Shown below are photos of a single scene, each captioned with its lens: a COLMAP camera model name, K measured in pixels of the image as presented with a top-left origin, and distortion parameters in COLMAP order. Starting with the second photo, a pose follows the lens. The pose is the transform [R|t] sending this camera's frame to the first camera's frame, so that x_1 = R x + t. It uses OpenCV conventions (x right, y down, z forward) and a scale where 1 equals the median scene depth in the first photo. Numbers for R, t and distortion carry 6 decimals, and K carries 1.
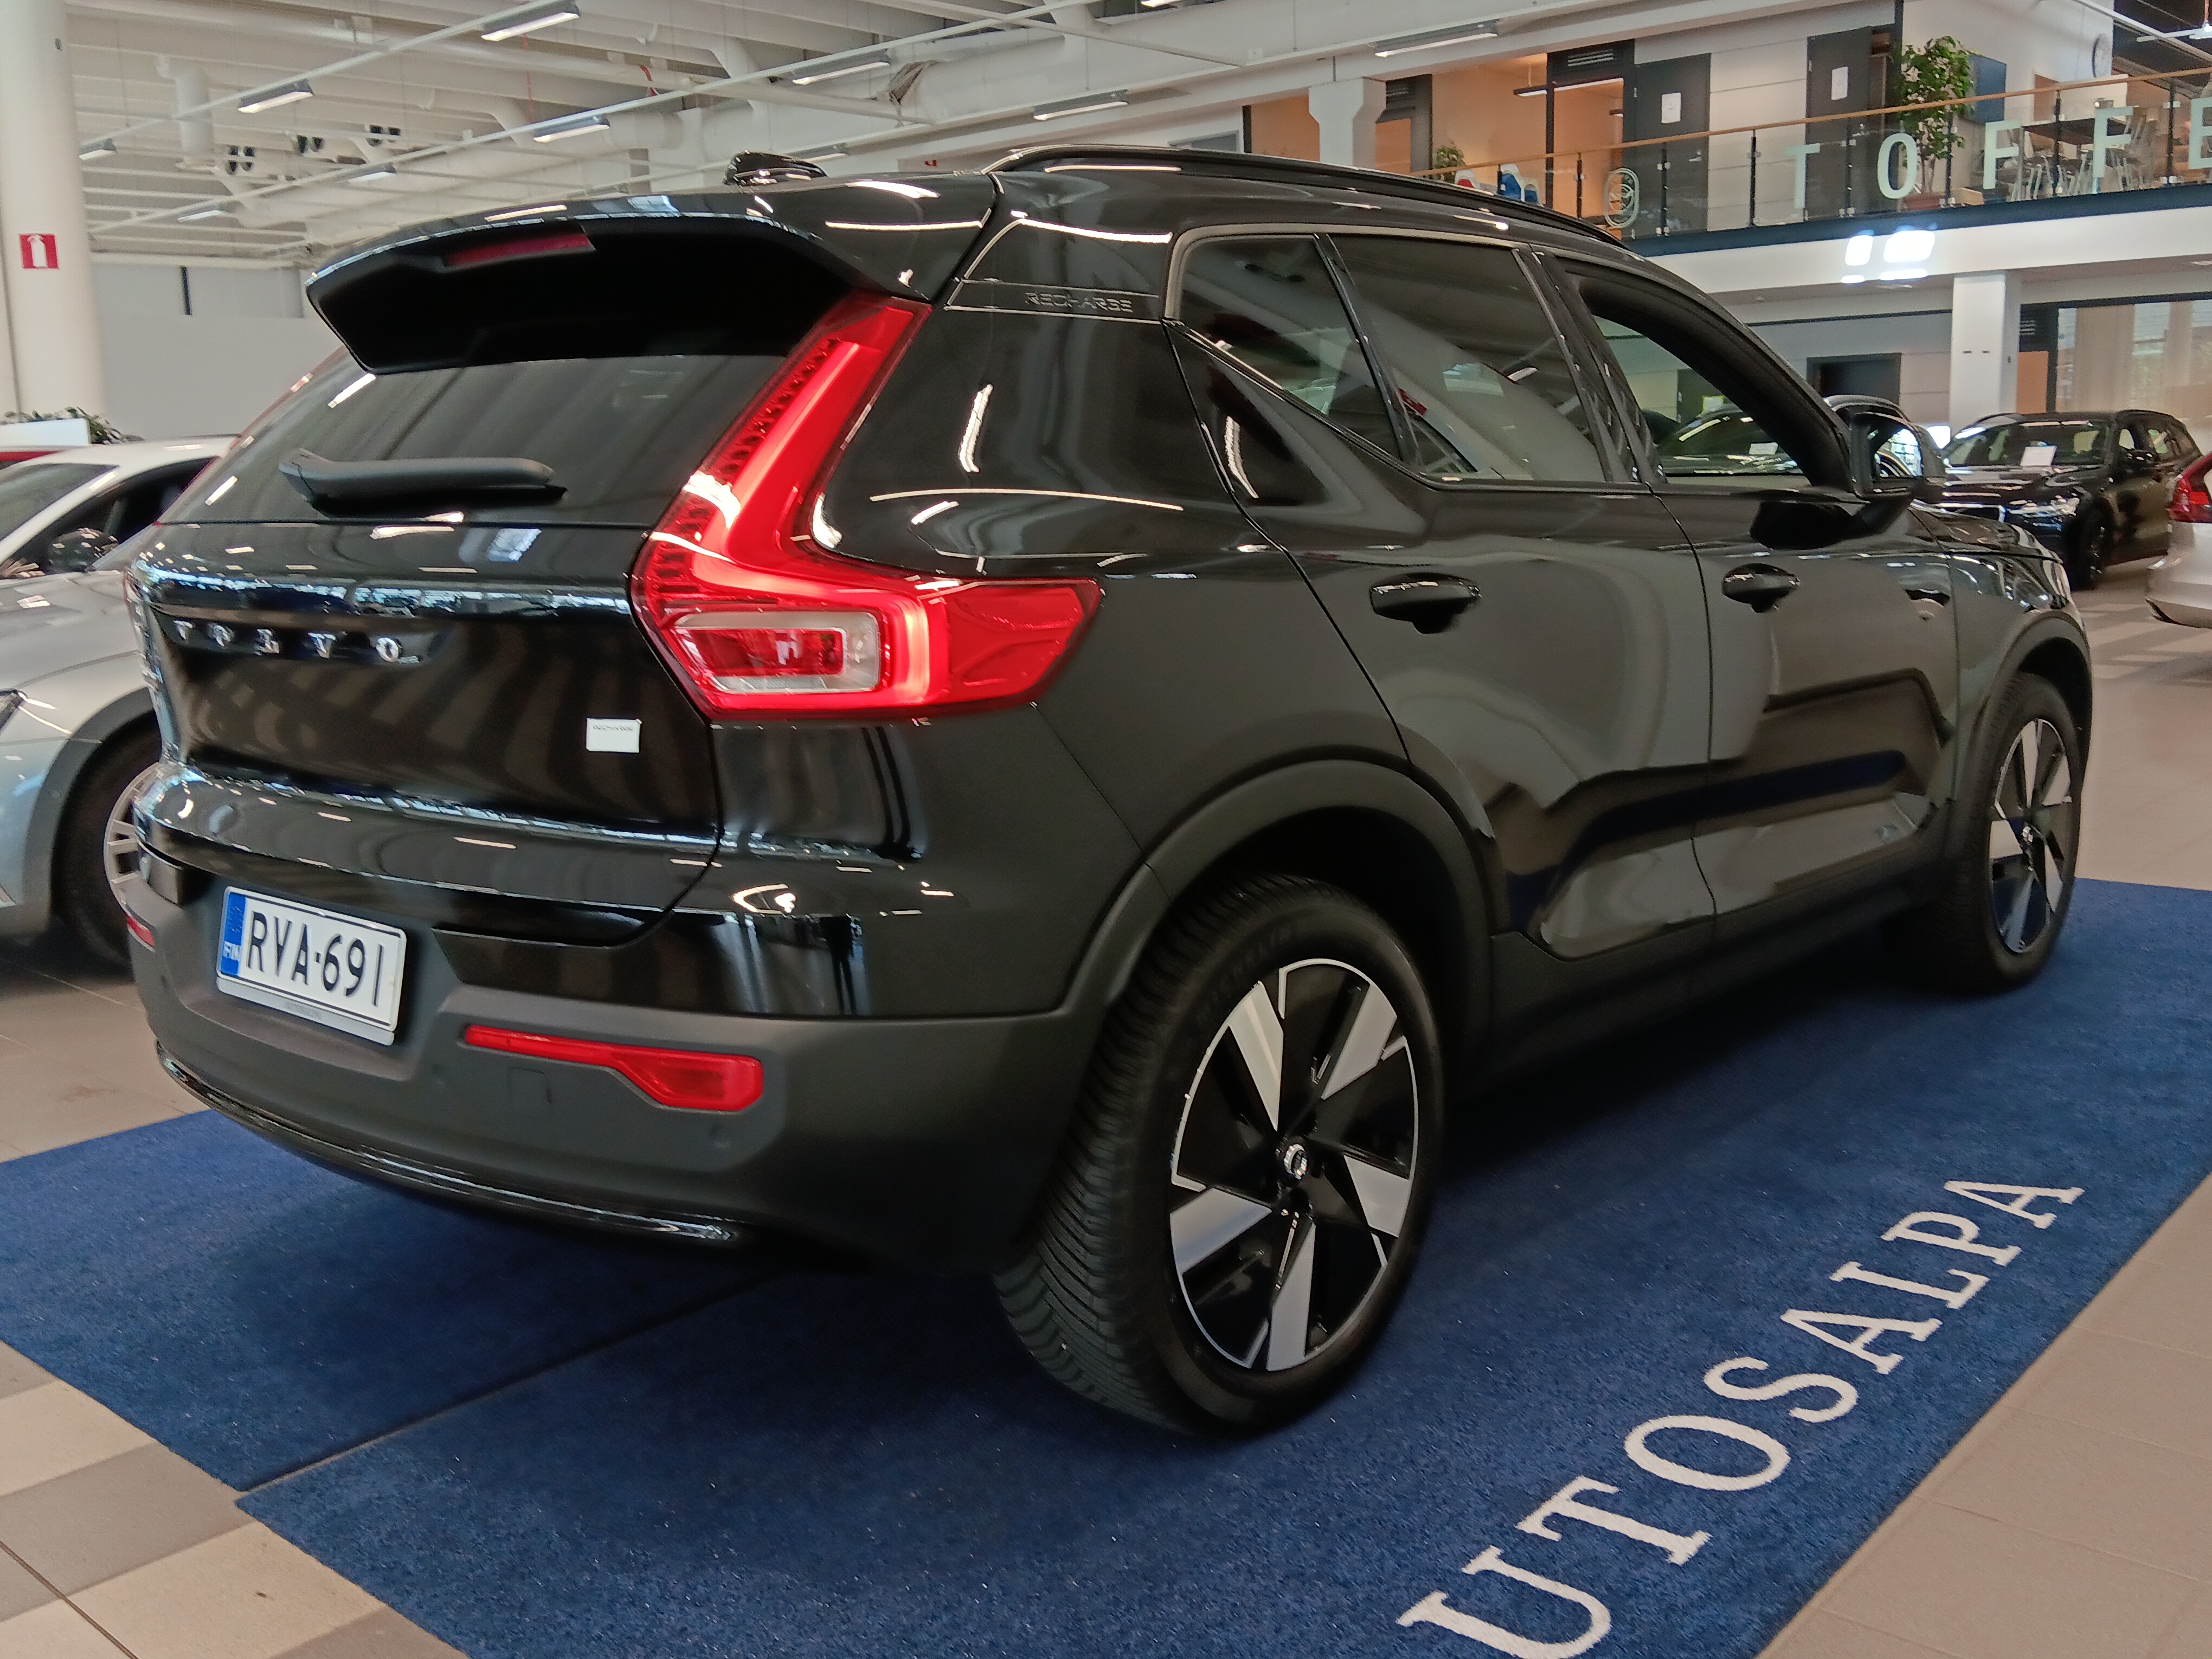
lens RADIAL K [[2065.3, 0, 1188.0], [0, 2065.3, 881.9], [0, 0, 1]] dist [-0.021838, 0.000000]
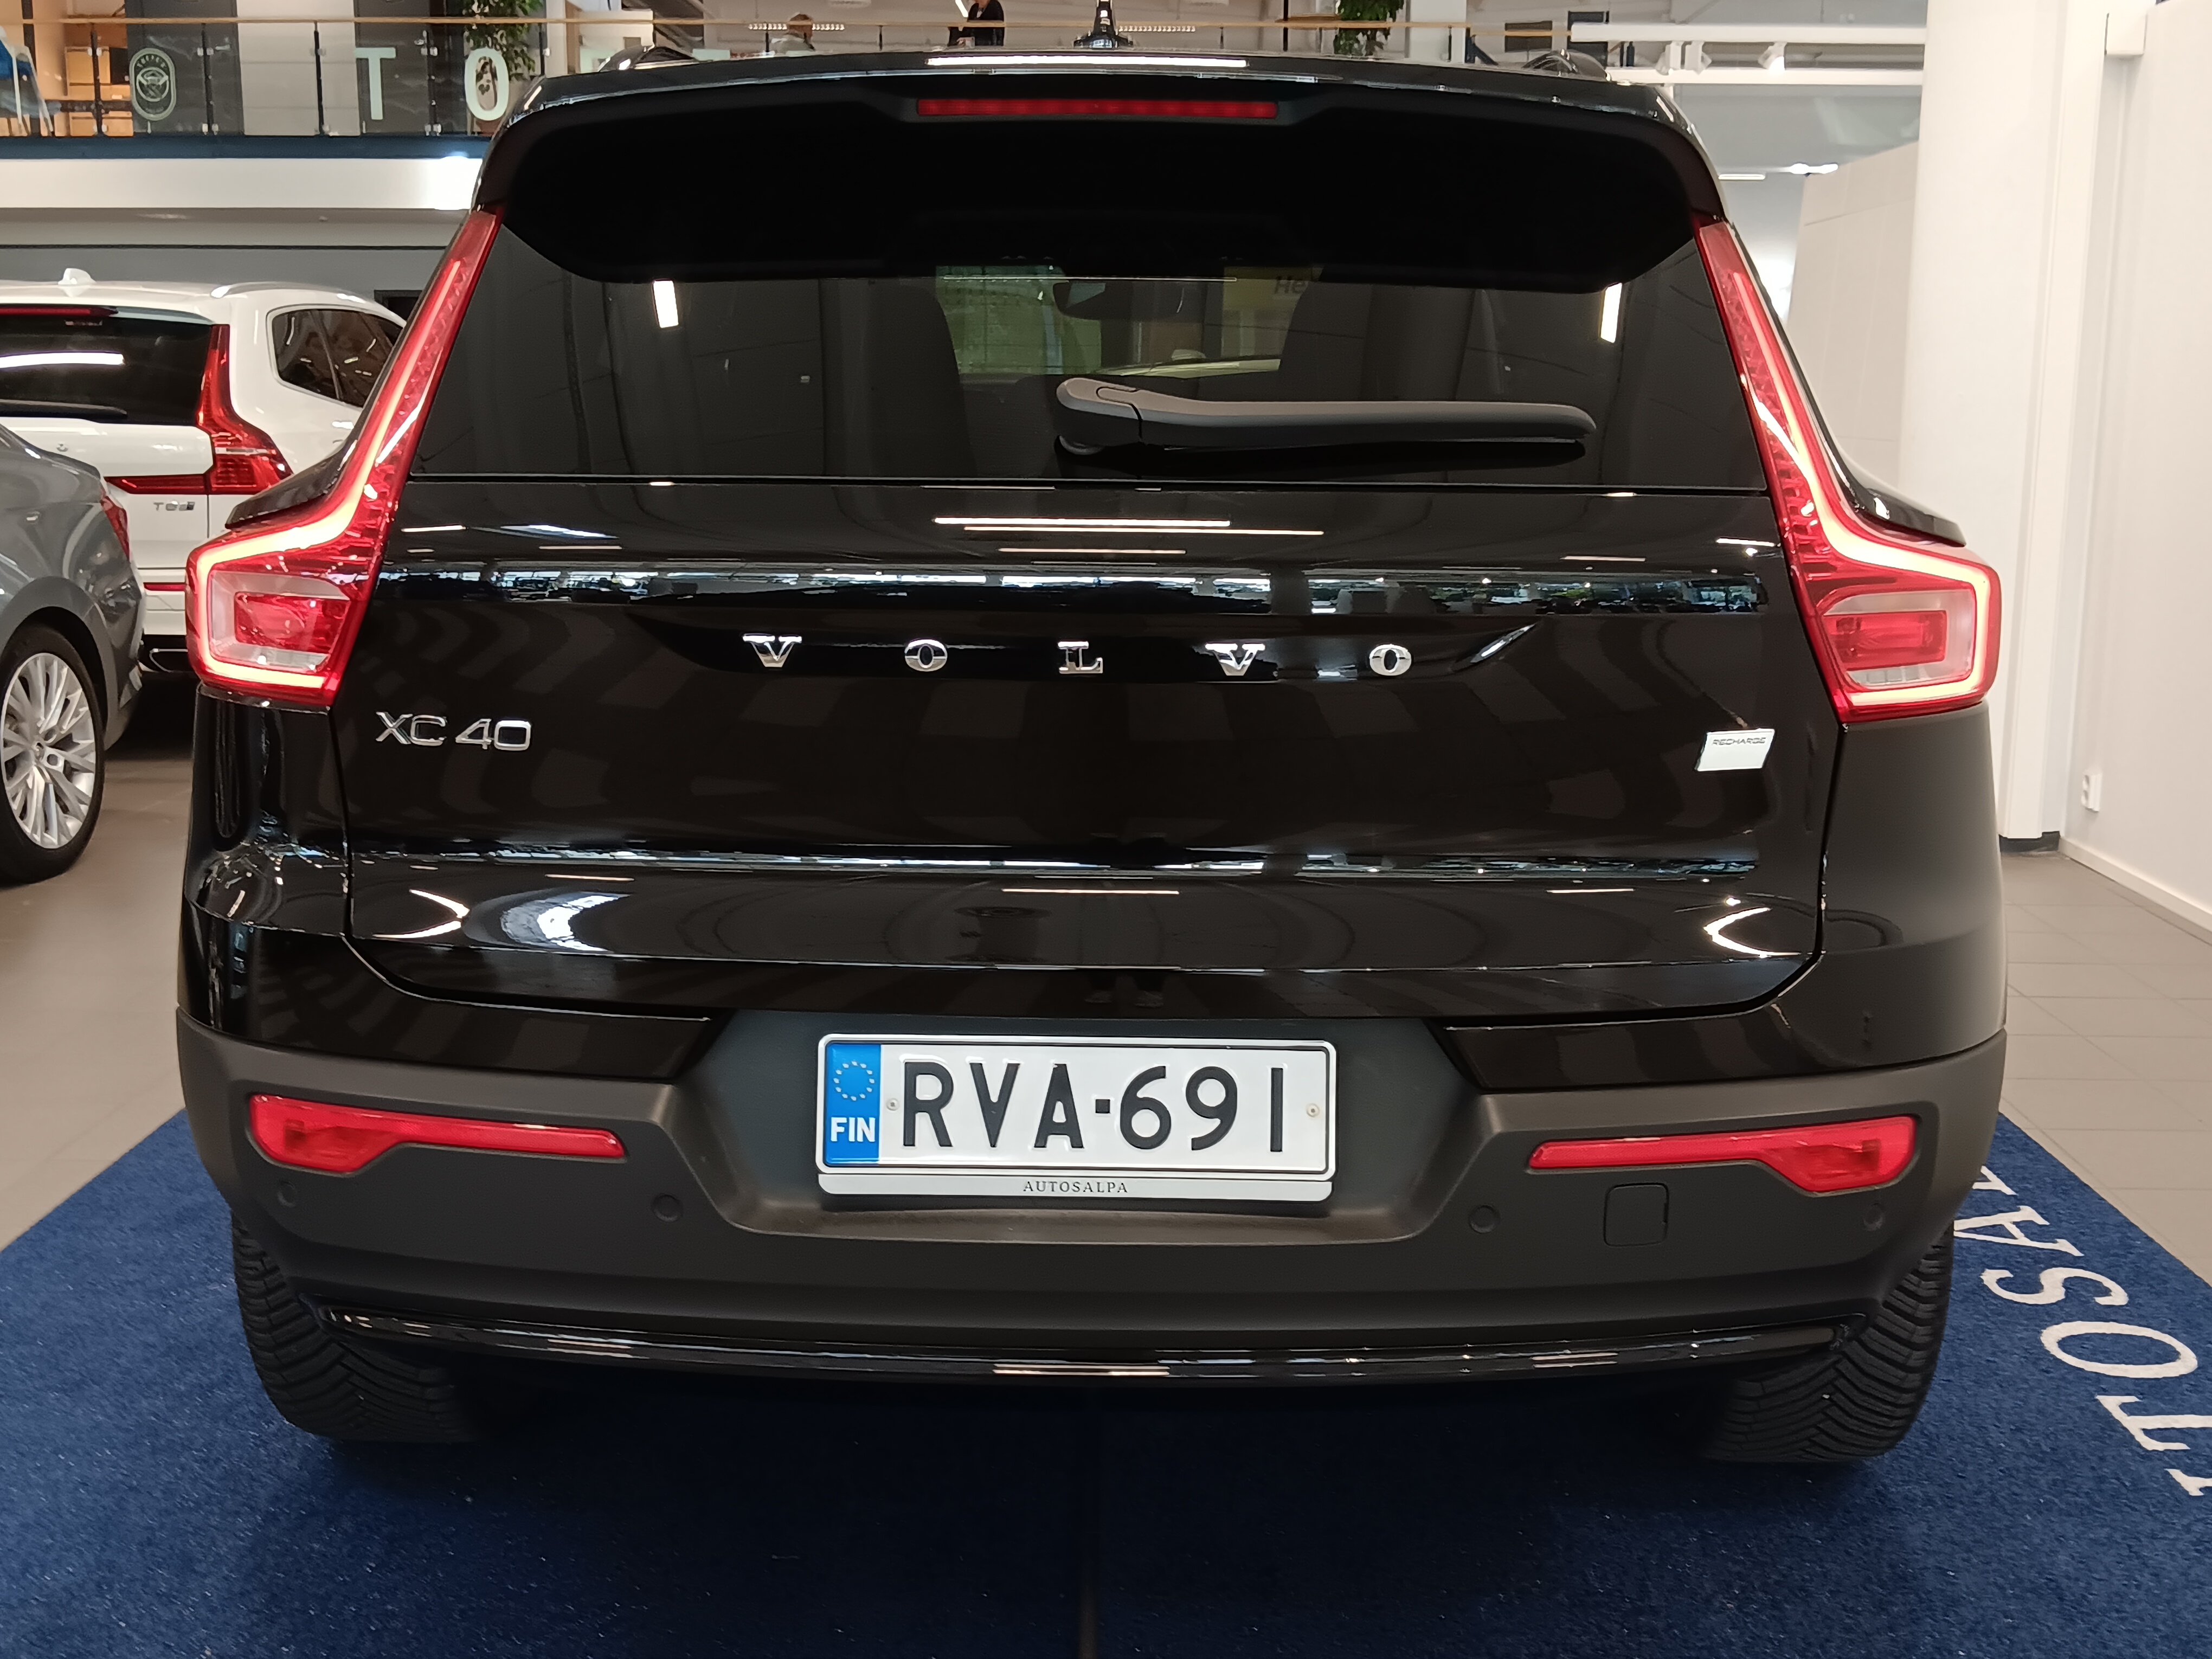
lens RADIAL K [[2312.7, 0, 1115.0], [0, 2312.7, 839.8], [0, 0, 1]] dist [0.019854, 0.000000]
pose [[0.767059, -0.093230, 0.634766, -0.876635], [0.104213, 0.994352, 0.020111, -0.066382], [-0.633056, 0.050725, 0.772442, 0.369506]]
